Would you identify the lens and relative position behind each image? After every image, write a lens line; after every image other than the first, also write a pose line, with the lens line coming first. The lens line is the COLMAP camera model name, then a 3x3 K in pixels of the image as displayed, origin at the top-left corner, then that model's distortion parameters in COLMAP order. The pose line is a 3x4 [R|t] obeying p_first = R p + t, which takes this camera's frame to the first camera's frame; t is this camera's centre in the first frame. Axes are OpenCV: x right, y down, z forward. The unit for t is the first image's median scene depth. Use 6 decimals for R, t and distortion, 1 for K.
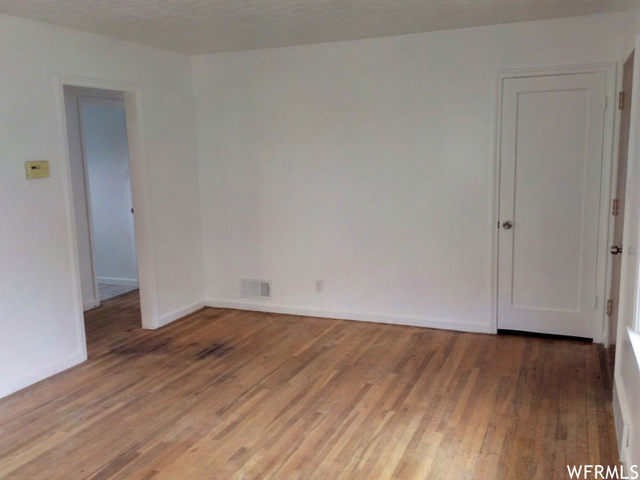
lens RADIAL K [[582.0, 0, 320.0], [0, 582.0, 240.0], [0, 0, 1]] dist [0.126511, -0.229208]
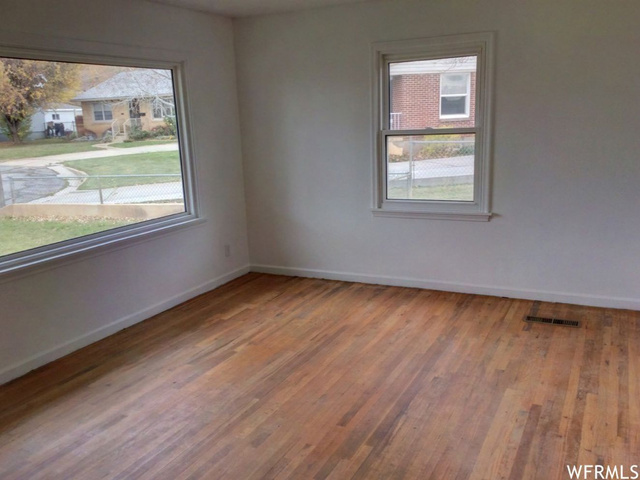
lens RADIAL K [[582.0, 0, 320.0], [0, 582.0, 240.0], [0, 0, 1]] dist [0.126511, -0.229208]
pose [[-0.996109, 0.049346, 0.073019, -0.293080], [0.072015, 0.933358, 0.351648, -0.241816], [-0.050801, 0.355538, -0.933280, 1.625468]]
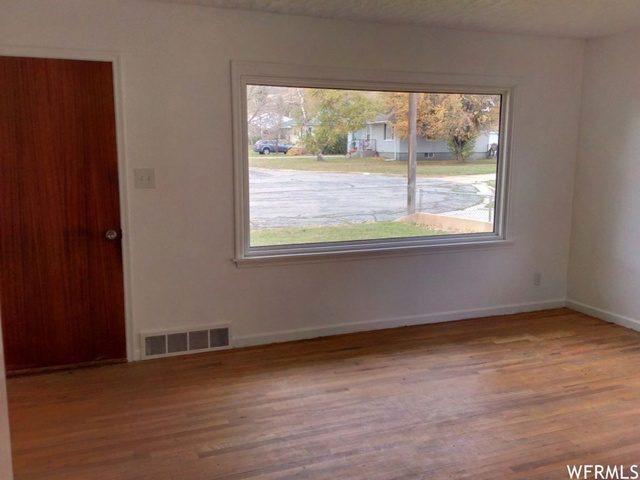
lens RADIAL K [[582.0, 0, 320.0], [0, 582.0, 240.0], [0, 0, 1]] dist [0.126511, -0.229208]
pose [[-0.702559, -0.088335, 0.706122, -0.621216], [0.123251, 0.962166, 0.242995, -0.213730], [-0.700871, 0.257749, -0.665091, 1.555292]]
